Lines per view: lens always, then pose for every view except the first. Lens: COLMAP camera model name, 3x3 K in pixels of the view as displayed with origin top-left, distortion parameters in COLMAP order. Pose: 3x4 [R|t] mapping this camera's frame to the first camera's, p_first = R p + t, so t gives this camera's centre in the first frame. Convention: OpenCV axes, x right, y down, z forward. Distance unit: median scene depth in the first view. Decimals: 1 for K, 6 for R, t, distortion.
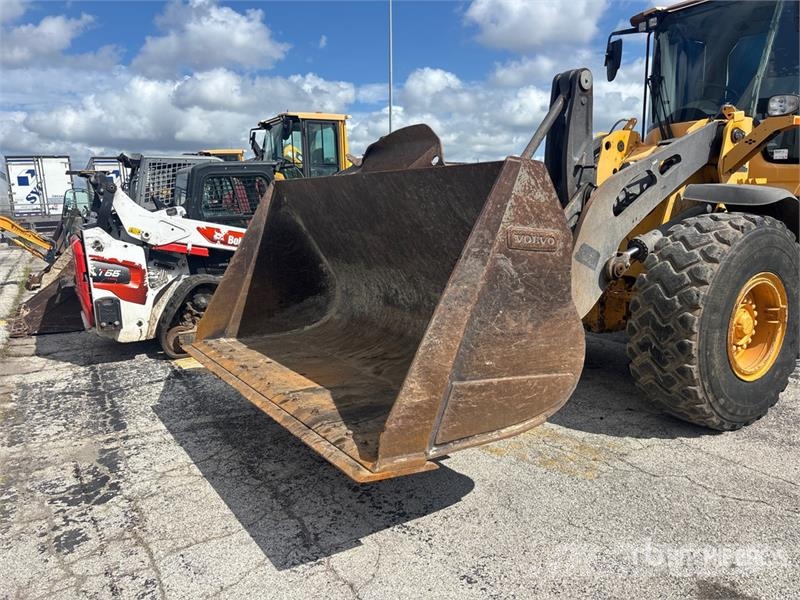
lens RADIAL K [[622.5, 0, 400.0], [0, 622.5, 300.0], [0, 0, 1]] dist [0.071265, -0.101278]
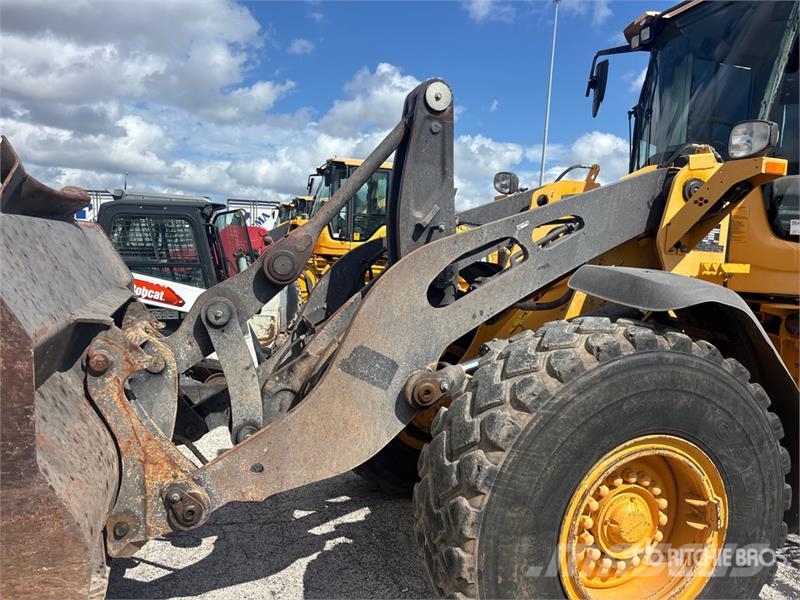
lens RADIAL K [[622.5, 0, 400.0], [0, 622.5, 300.0], [0, 0, 1]] dist [0.071265, -0.101278]
pose [[0.967557, 0.088089, -0.236799, 0.428332], [-0.108239, 0.991407, -0.073464, -0.085152], [0.228293, 0.096711, 0.968777, 0.370410]]
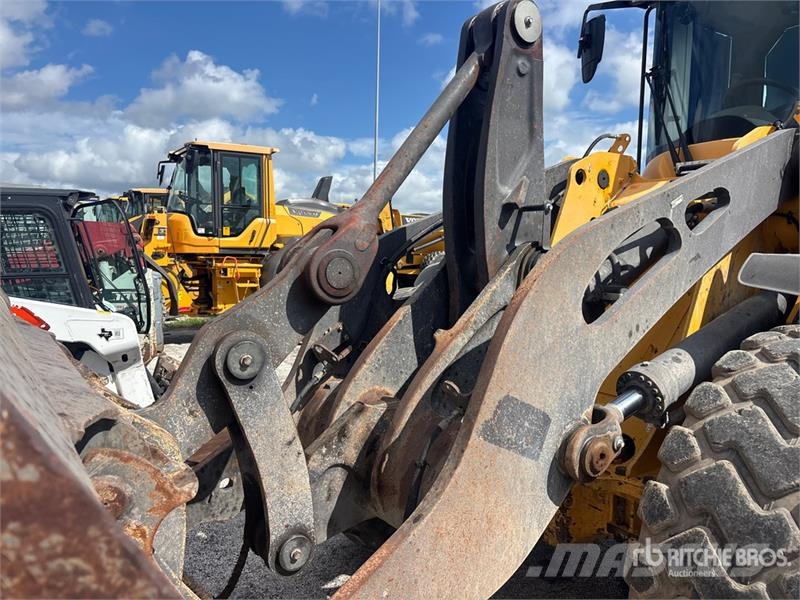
lens RADIAL K [[621.9, 0, 404.1], [0, 621.9, 299.7], [0, 0, 1]] dist [0.035921, -0.038727]
pose [[0.998866, 0.032623, 0.034673, 0.194193], [-0.029677, 0.996164, -0.082325, -0.105062], [-0.037226, 0.081203, 0.996002, 0.556309]]
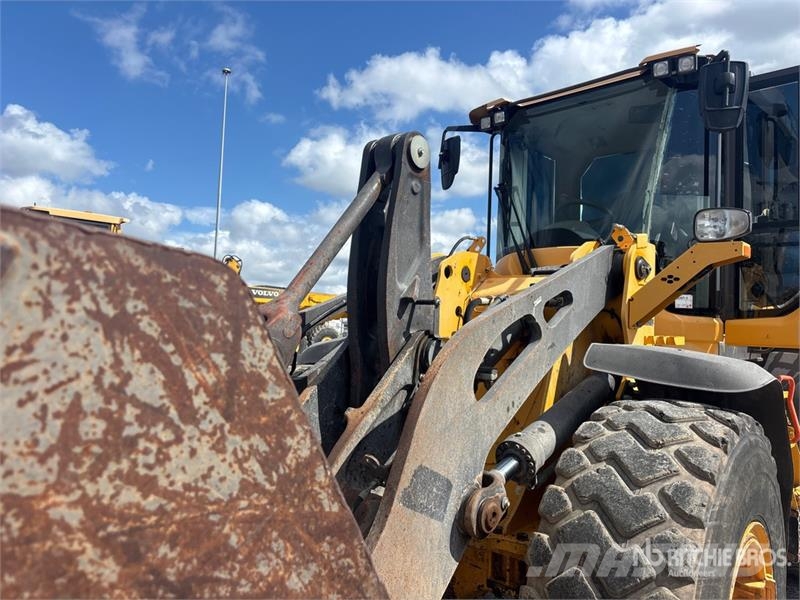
lens RADIAL K [[620.4, 0, 401.1], [0, 620.4, 282.6], [0, 0, 1]] dist [0.011625, -0.009255]
pose [[0.958382, 0.070626, 0.276615, 0.131278], [-0.005605, 0.973385, -0.229107, -0.105360], [-0.285434, 0.218022, 0.933271, 0.501029]]
